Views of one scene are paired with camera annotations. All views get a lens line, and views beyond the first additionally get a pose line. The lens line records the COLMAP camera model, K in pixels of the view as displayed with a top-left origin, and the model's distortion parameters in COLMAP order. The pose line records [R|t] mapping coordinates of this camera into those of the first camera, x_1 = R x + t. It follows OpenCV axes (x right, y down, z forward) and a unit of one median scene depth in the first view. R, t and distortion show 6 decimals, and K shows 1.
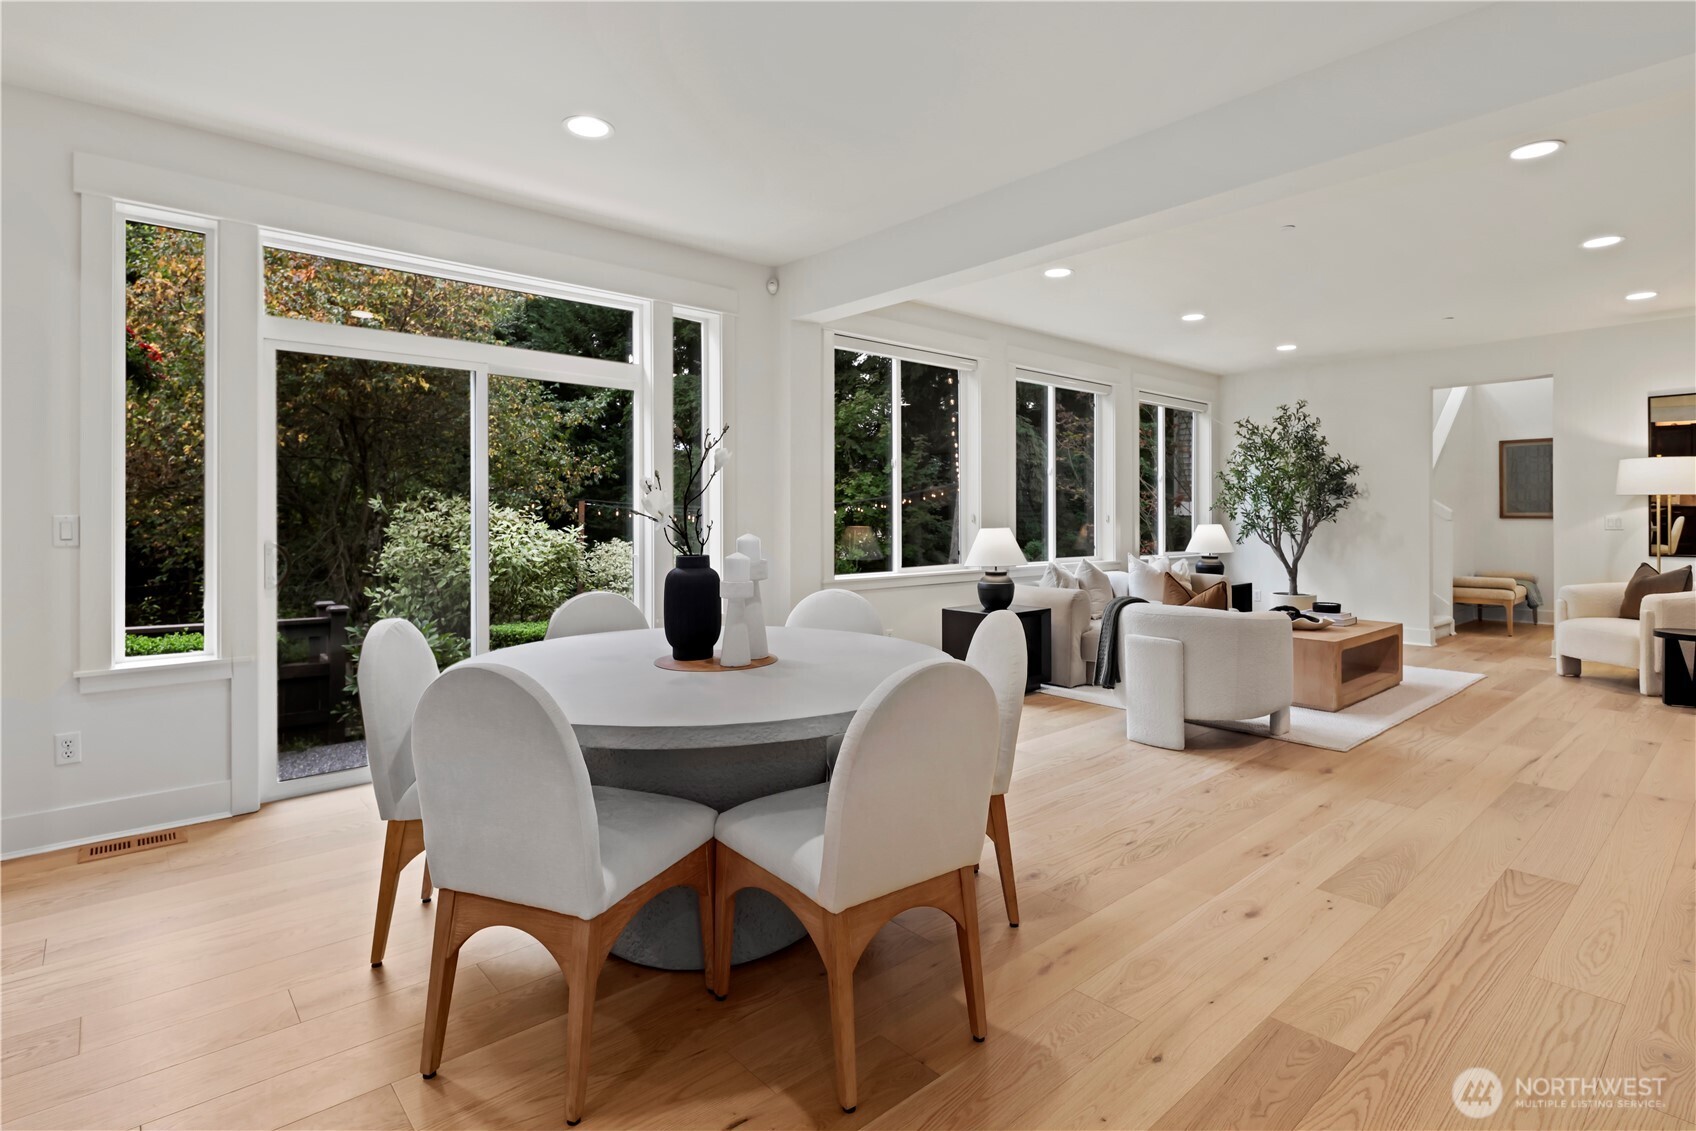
lens RADIAL K [[825.6, 0, 845.2], [0, 825.6, 533.3], [0, 0, 1]] dist [-0.000778, -0.000769]
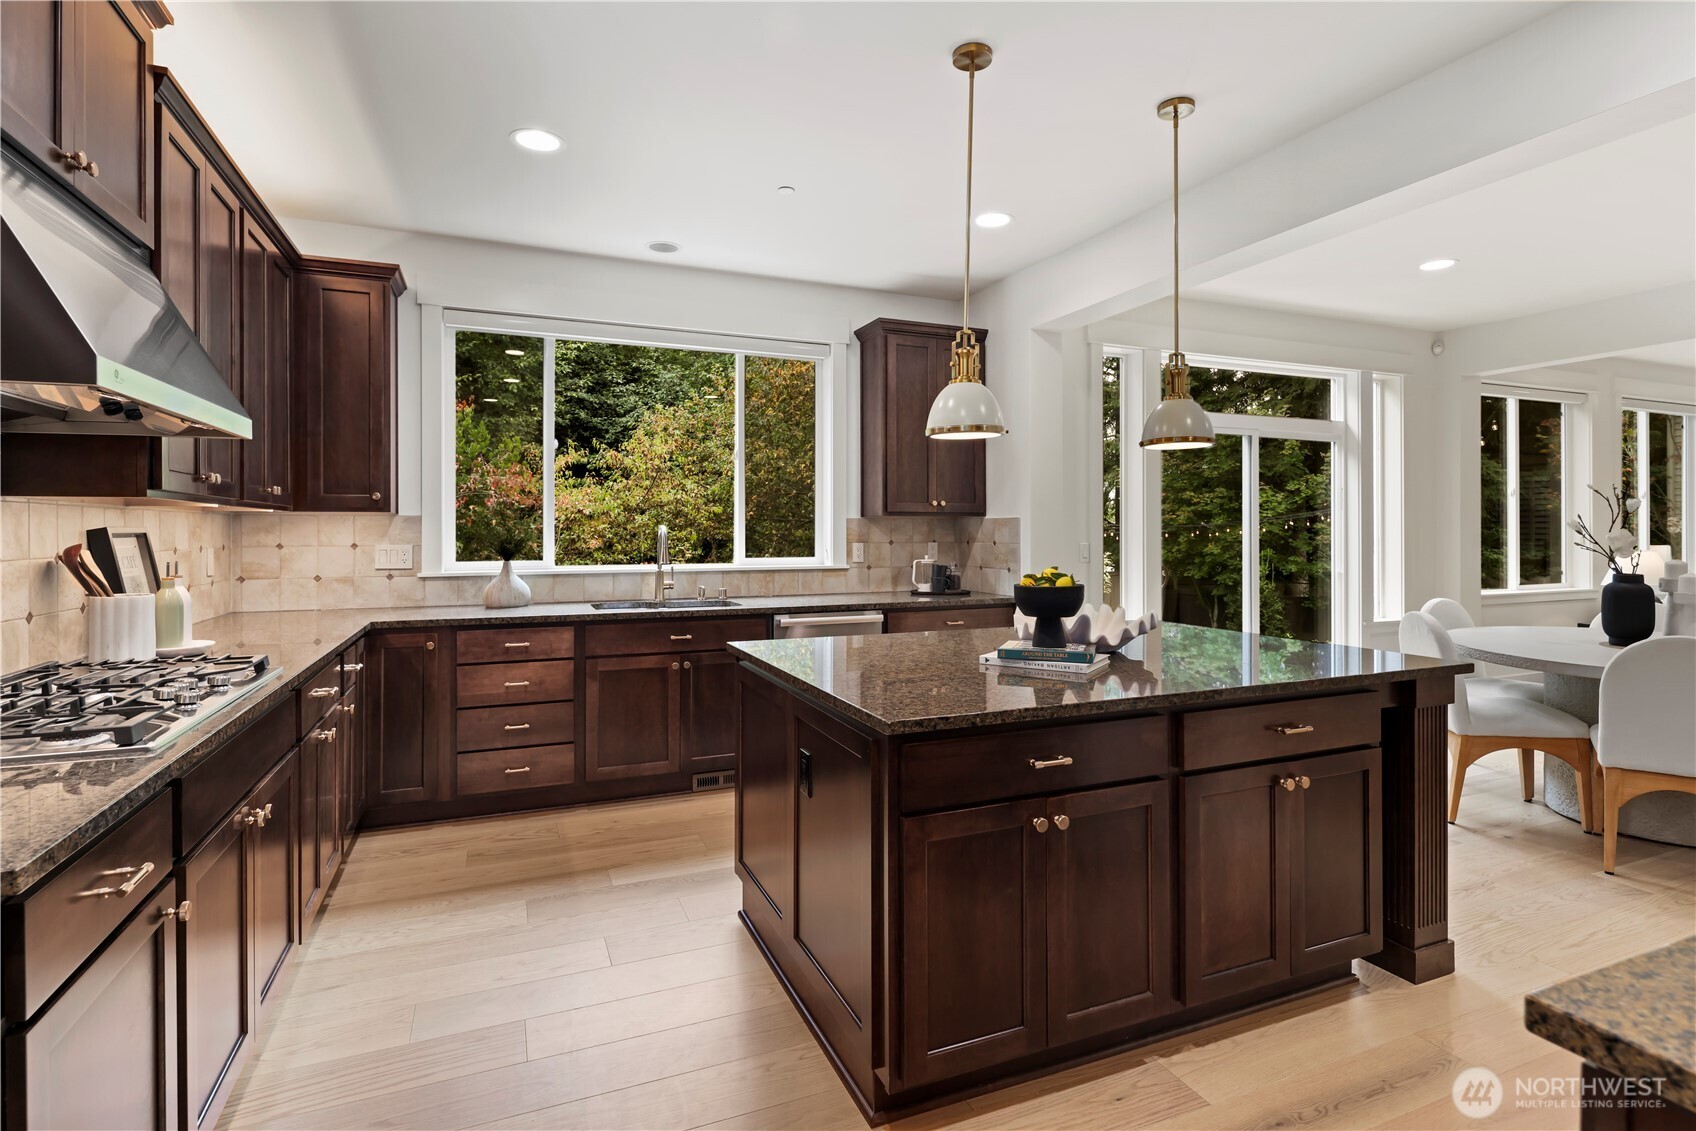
lens RADIAL K [[825.6, 0, 845.2], [0, 825.6, 533.3], [0, 0, 1]] dist [-0.000778, -0.000769]
pose [[0.949924, -0.000285, -0.312482, -0.571462], [-0.005539, 0.999827, -0.017749, -0.005139], [0.312433, 0.018592, 0.949758, -0.433010]]
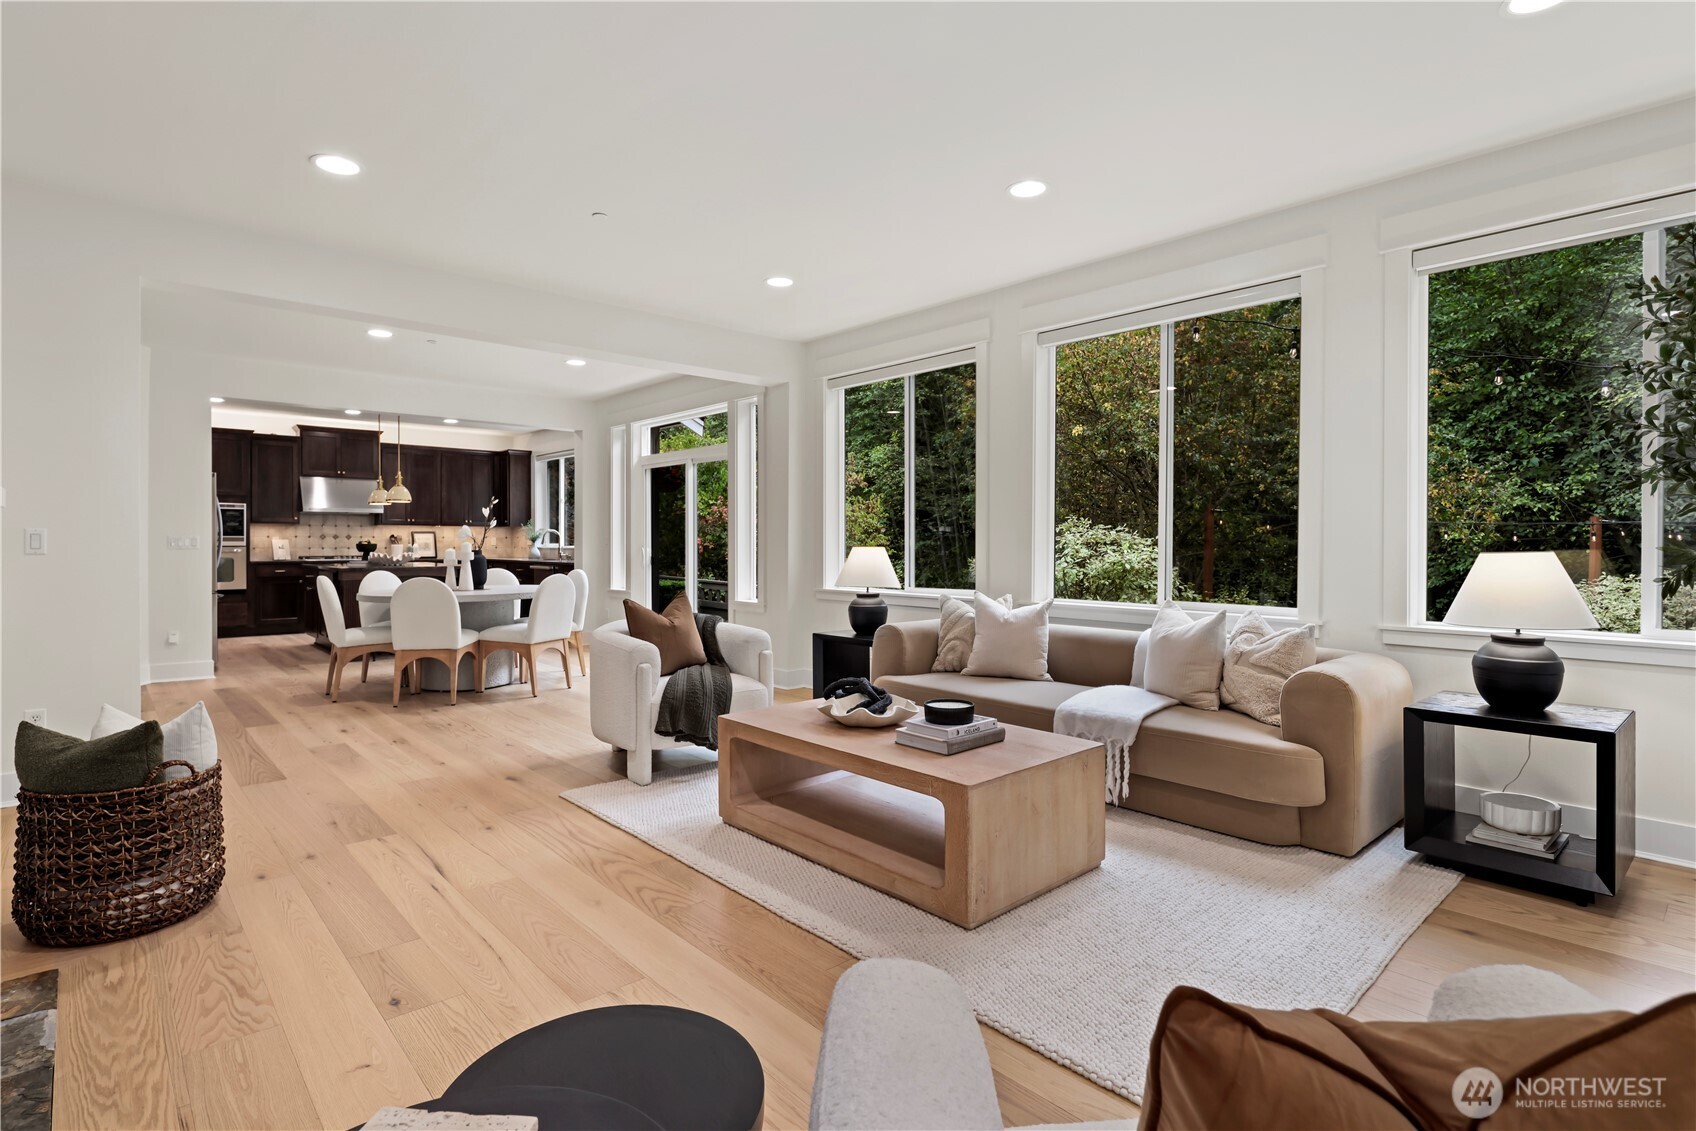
lens RADIAL K [[834.6, 0, 848.0], [0, 834.6, 552.0], [0, 0, 1]] dist [0.000739, -0.000688]
pose [[0.024862, 0.014943, -0.999579, 1.421741], [-0.022646, 0.999640, 0.014380, -0.018960], [0.999434, 0.022279, 0.025192, 1.219874]]
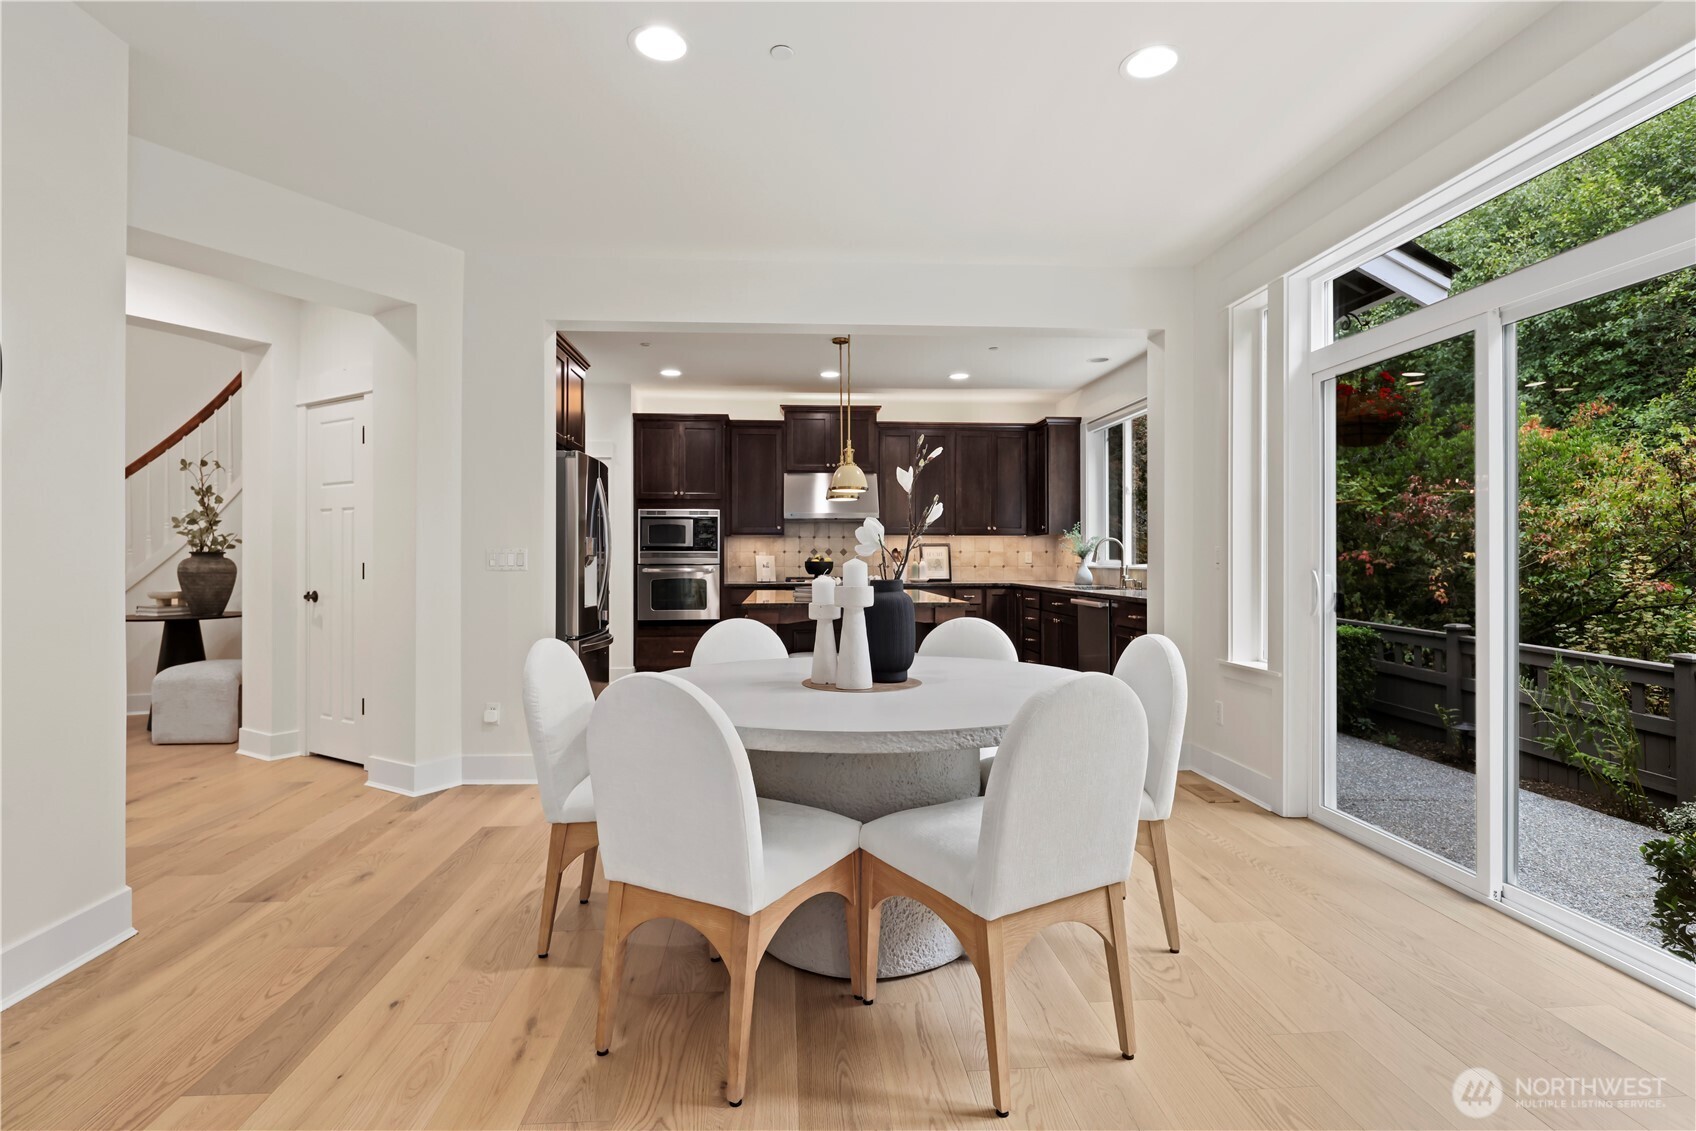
lens RADIAL K [[830.6, 0, 845.1], [0, 830.6, 556.0], [0, 0, 1]] dist [0.000869, -0.000409]
pose [[-0.598506, 0.001366, -0.801117, 0.387521], [-0.015113, 0.999801, 0.012996, -0.009050], [0.800976, 0.019885, -0.598366, 0.910188]]
